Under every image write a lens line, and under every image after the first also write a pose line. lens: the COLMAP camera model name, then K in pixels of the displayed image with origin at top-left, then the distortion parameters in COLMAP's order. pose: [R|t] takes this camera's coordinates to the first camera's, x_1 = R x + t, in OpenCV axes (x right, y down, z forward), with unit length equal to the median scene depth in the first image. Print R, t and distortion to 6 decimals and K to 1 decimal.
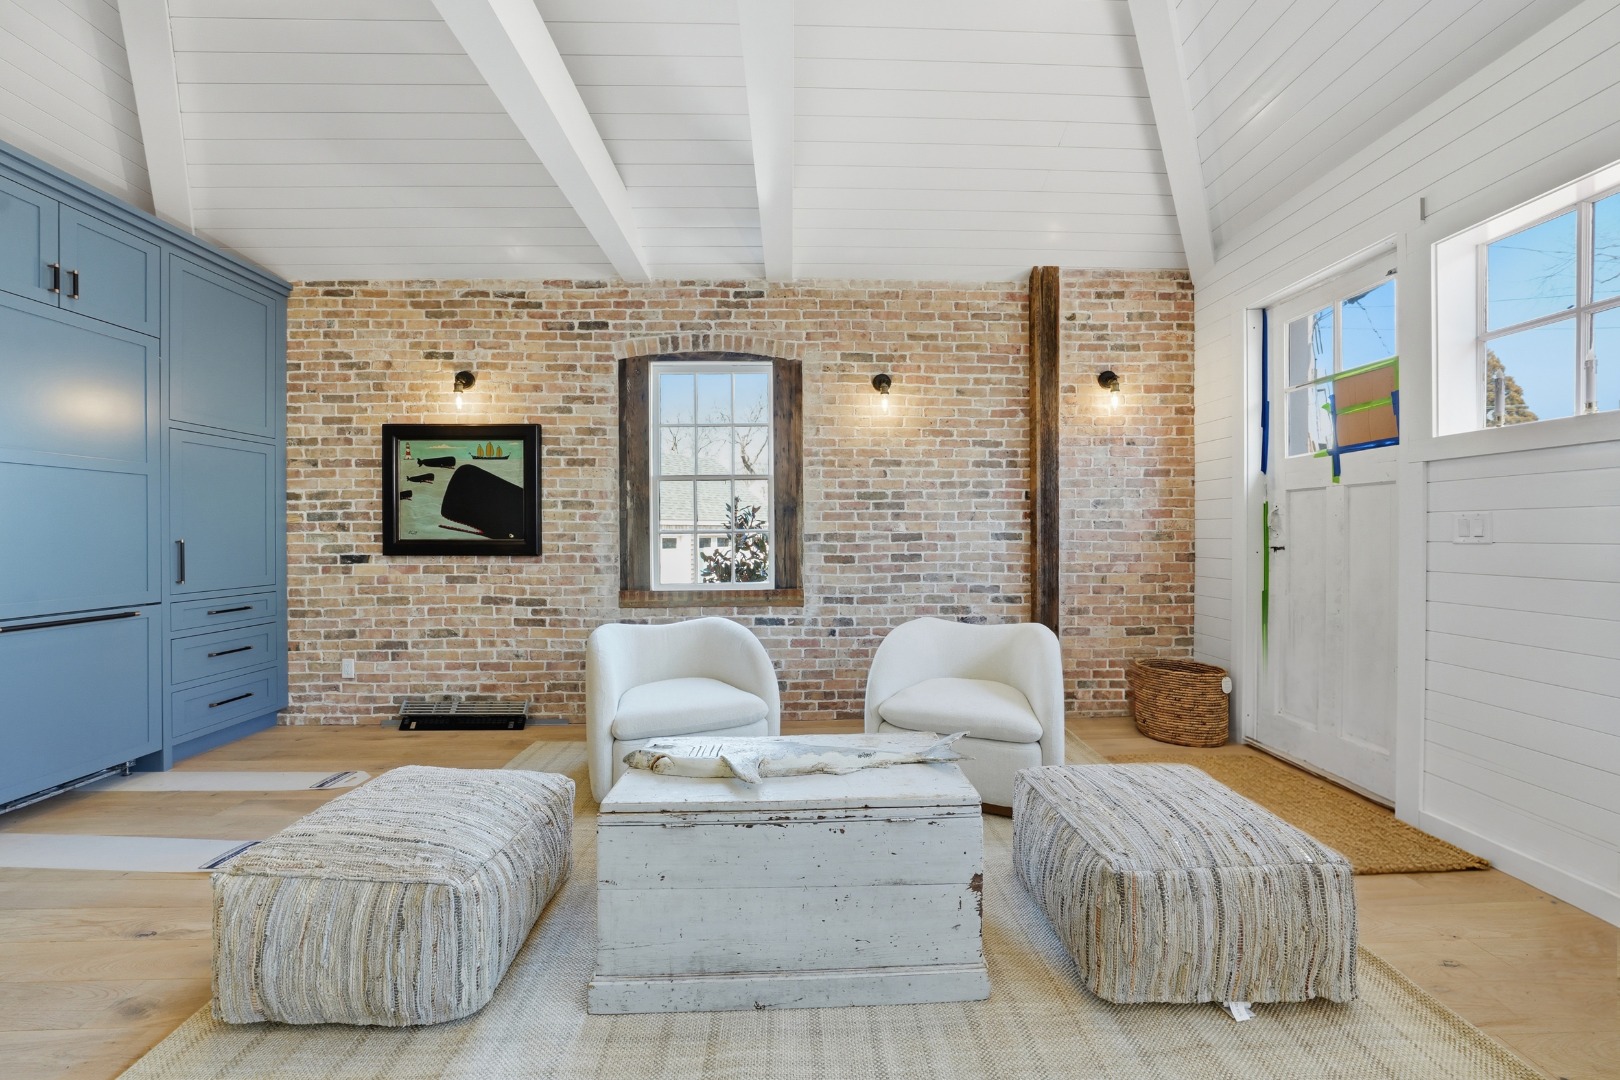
lens RADIAL K [[565.3, 0, 812.5], [0, 565.3, 533.7], [0, 0, 1]] dist [-0.026466, 0.004198]
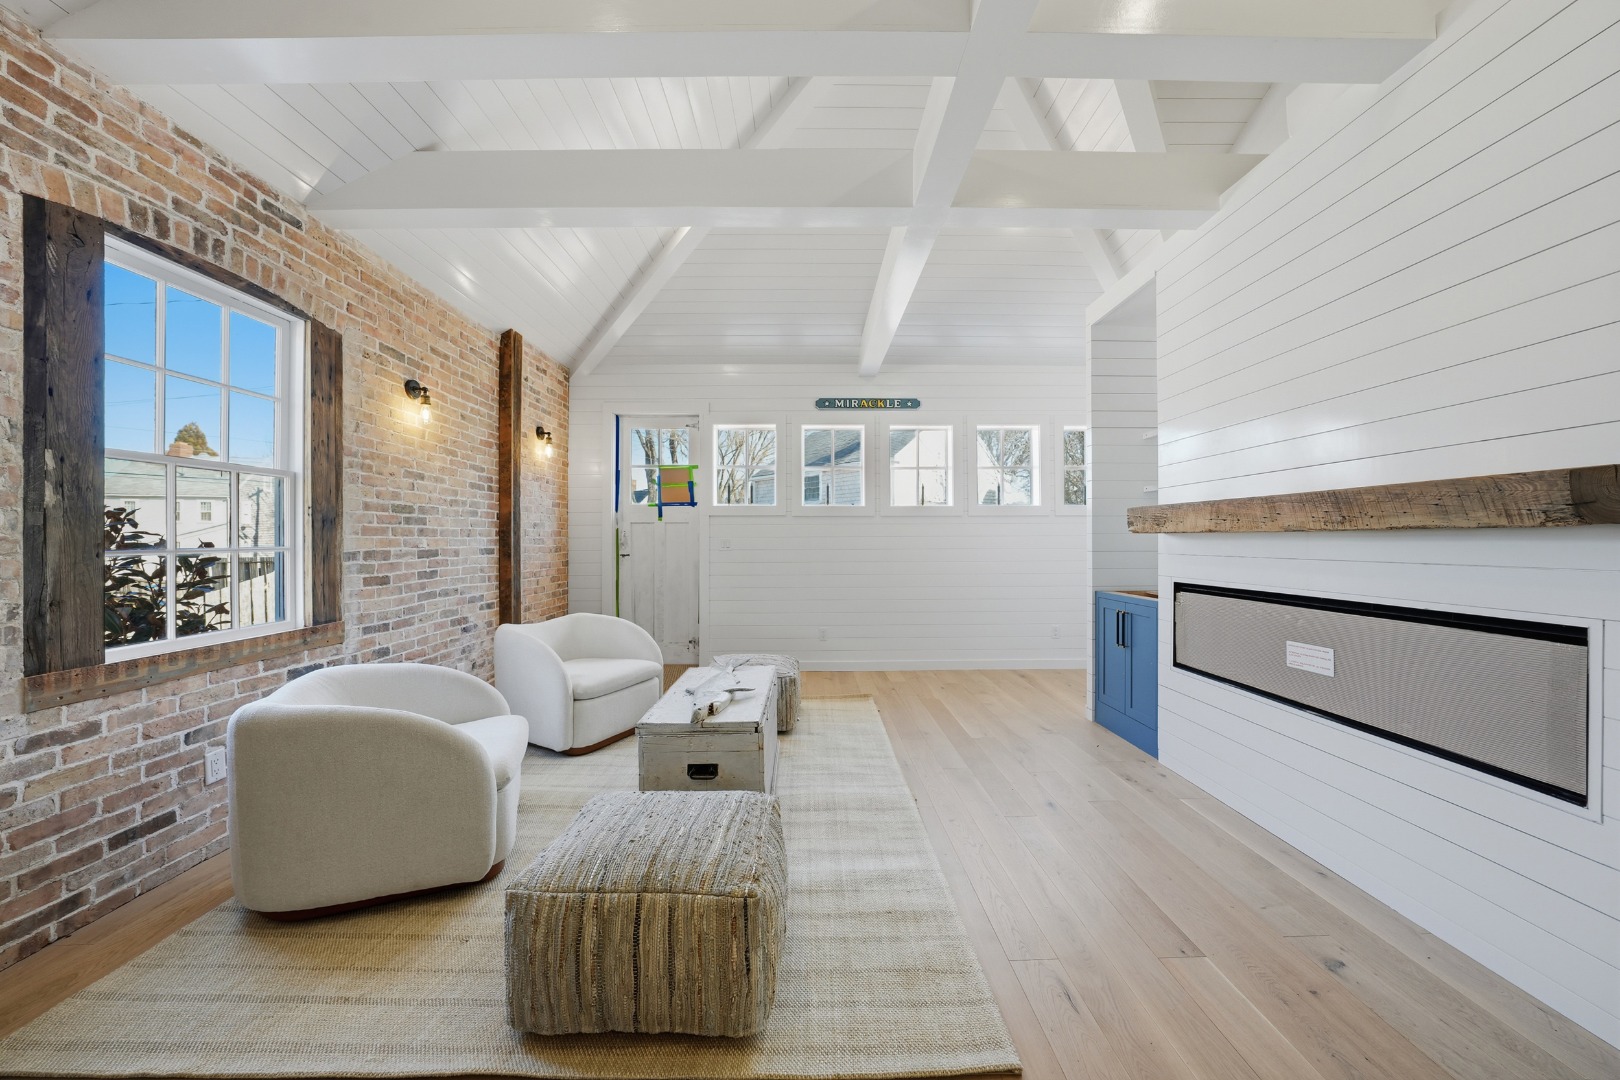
lens RADIAL K [[557.9, 0, 810.0], [0, 557.9, 538.8], [0, 0, 1]] dist [-0.027710, 0.006385]
pose [[0.027451, 0.006528, 0.999602, -0.780144], [0.005667, 0.999962, -0.006686, -0.009627], [-0.999607, 0.005849, 0.027413, 0.321865]]
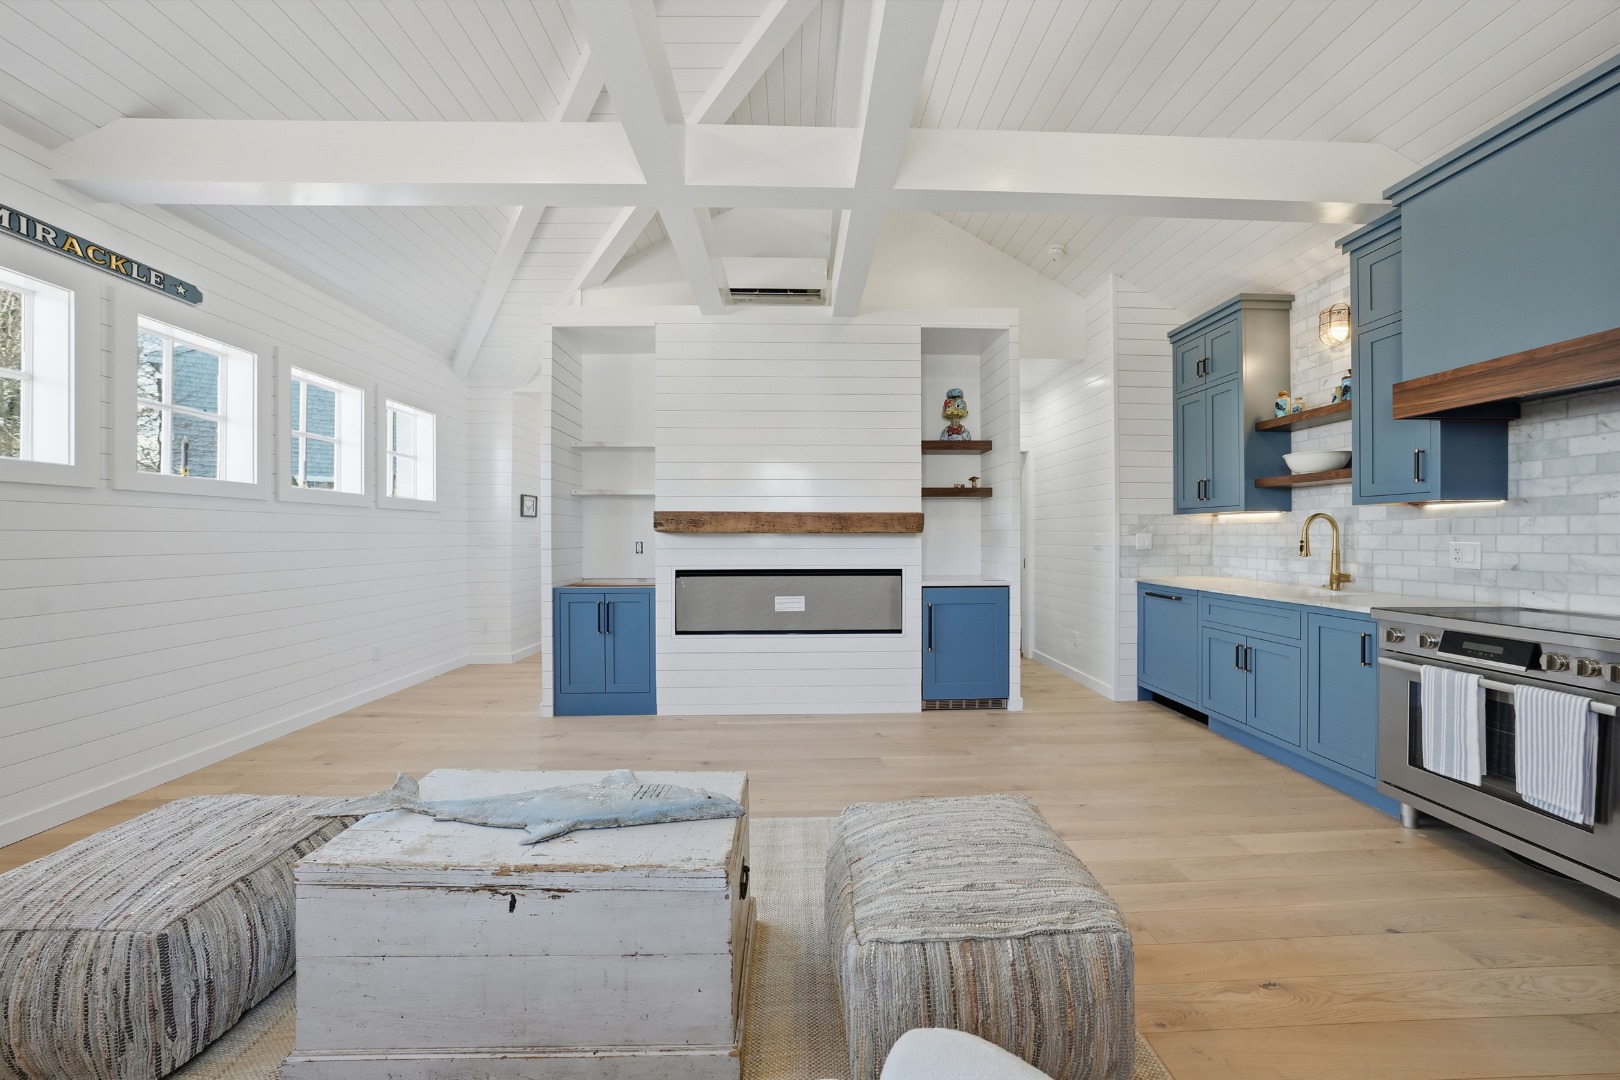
lens RADIAL K [[555.2, 0, 807.1], [0, 555.2, 537.3], [0, 0, 1]] dist [-0.027987, 0.005630]
pose [[-0.999948, 0.005478, 0.008634, -0.209323], [0.005506, 0.999980, 0.003202, -0.013664], [-0.008616, 0.003250, -0.999958, 0.879843]]
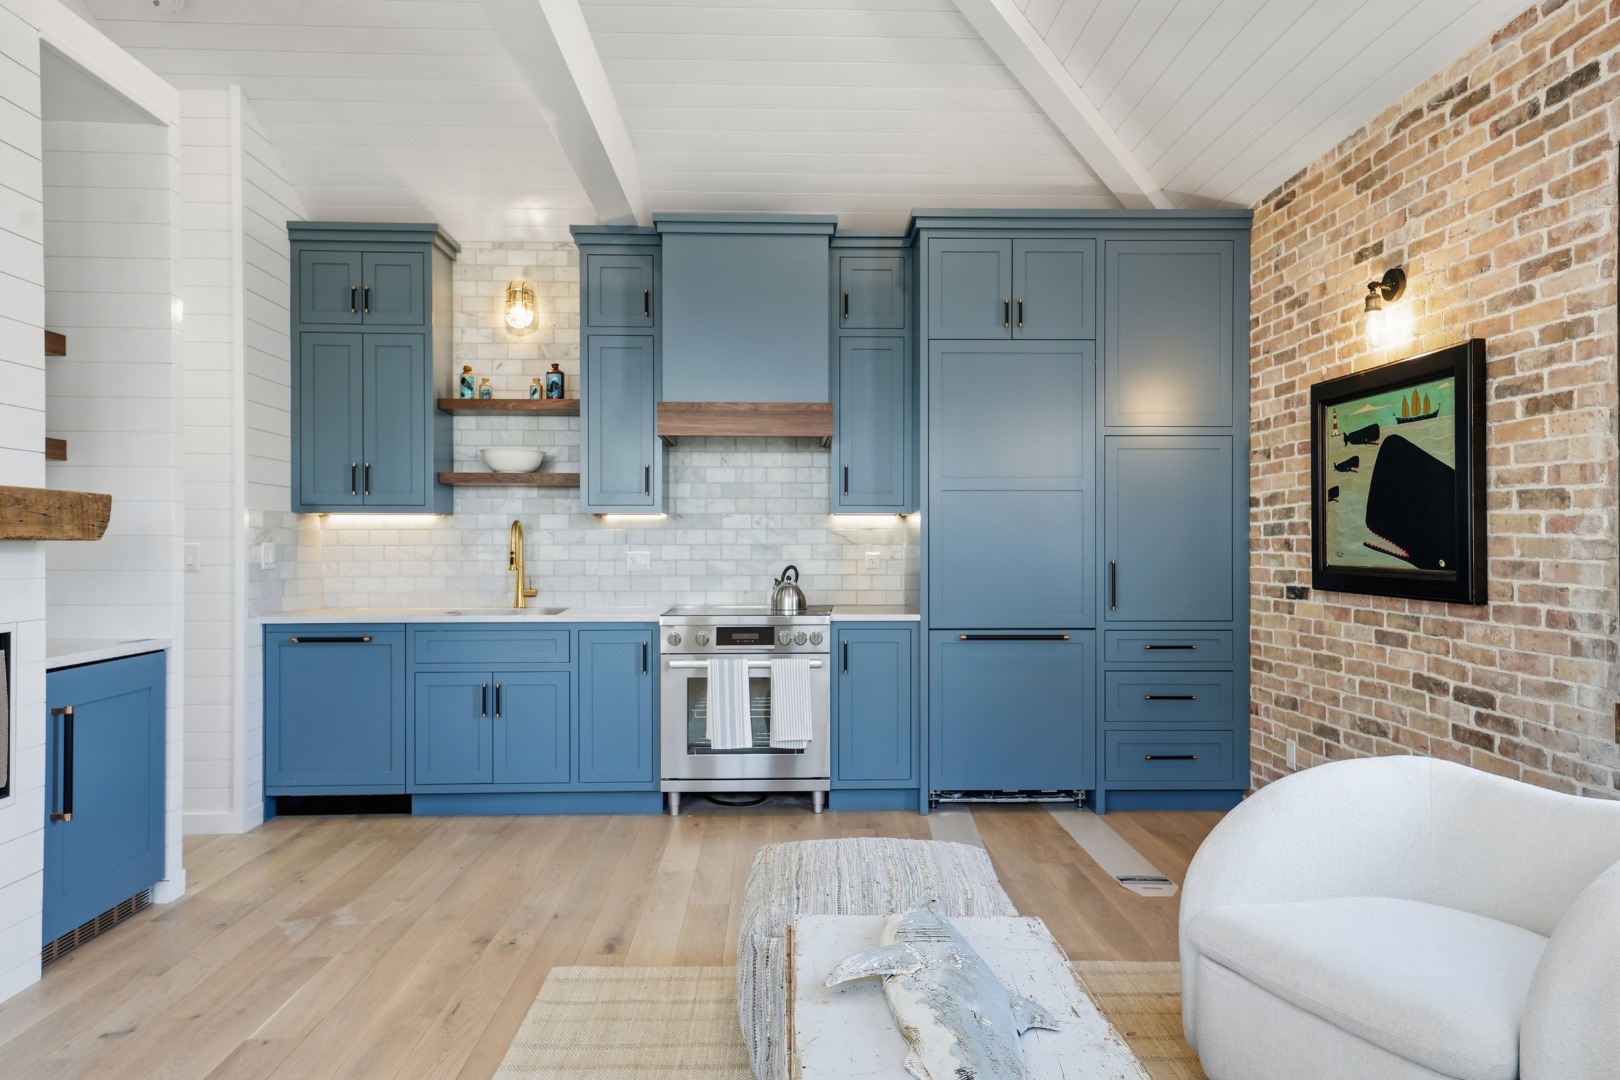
lens RADIAL K [[1056.4, 0, 810.0], [0, 1056.4, 540.0], [0, 0, 1]] dist [0.028365, 0.004162]
pose [[-0.002433, 0.001448, -0.999996, 0.444548], [-0.000059, 0.999999, 0.001448, -0.019000], [0.999997, 0.000063, -0.002433, 0.408956]]
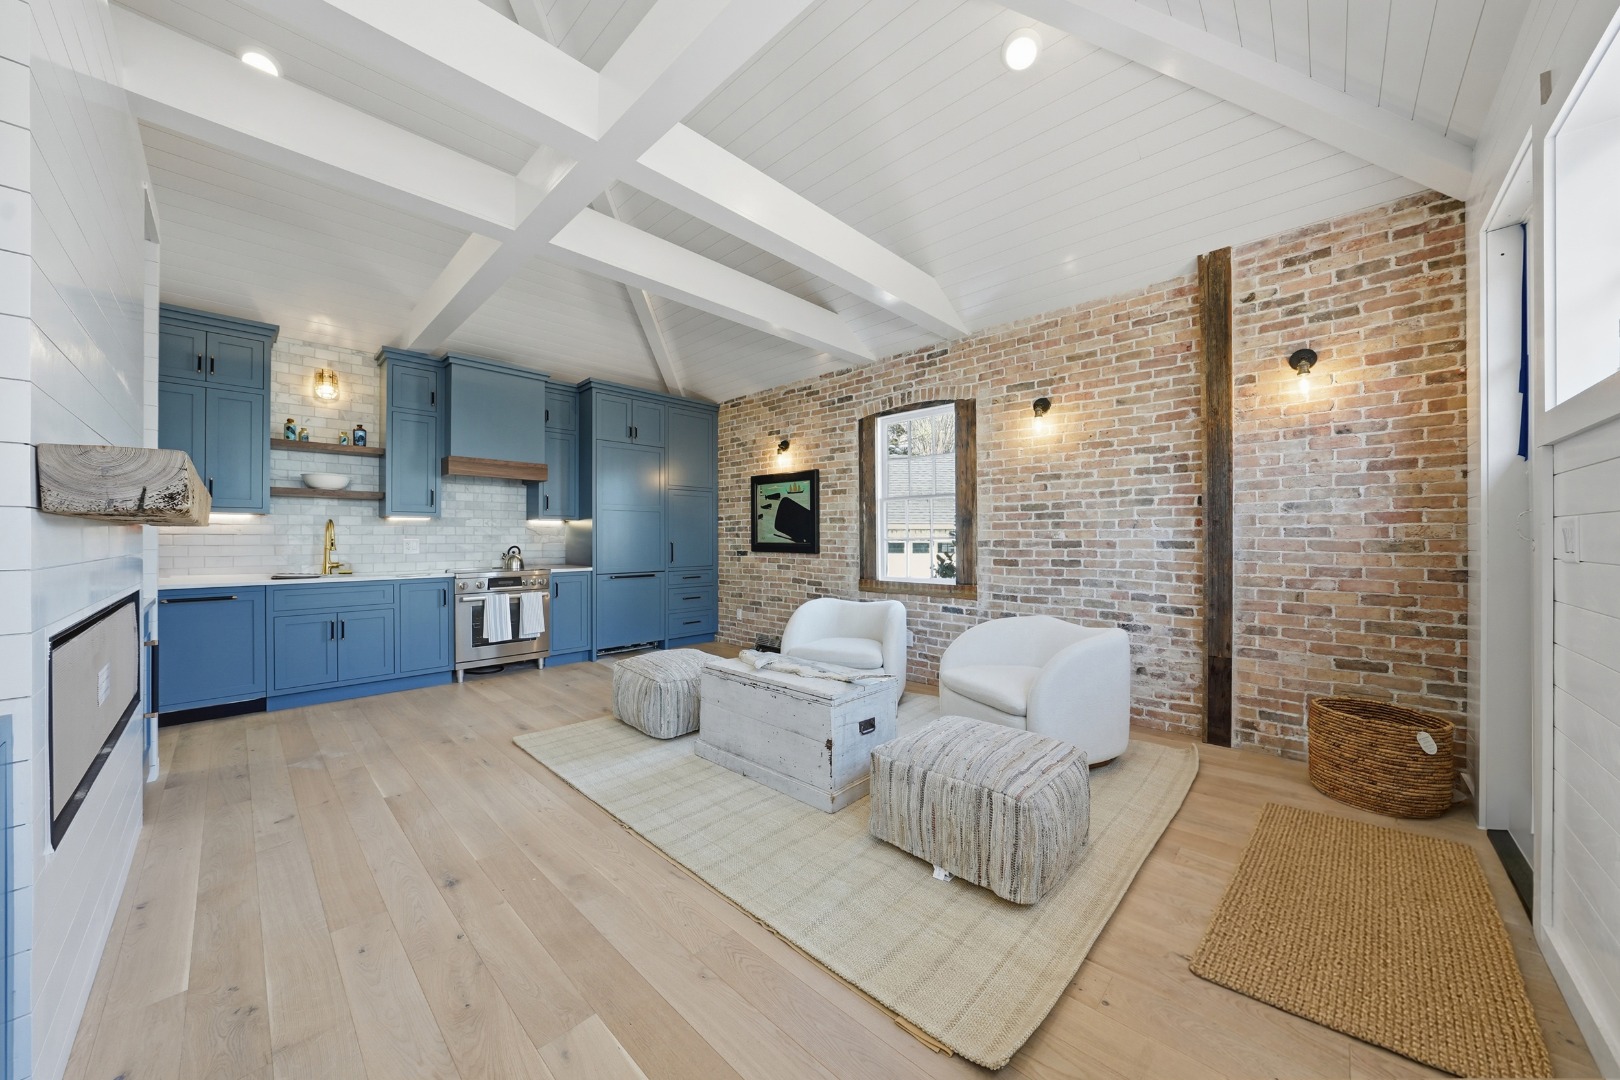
lens RADIAL K [[562.6, 0, 811.1], [0, 562.6, 535.7], [0, 0, 1]] dist [-0.028327, 0.006861]
pose [[0.703521, 0.000138, -0.710674, 0.596848], [-0.001748, 0.999997, -0.001537, -0.008093], [0.710672, 0.002324, 0.703520, -0.105559]]
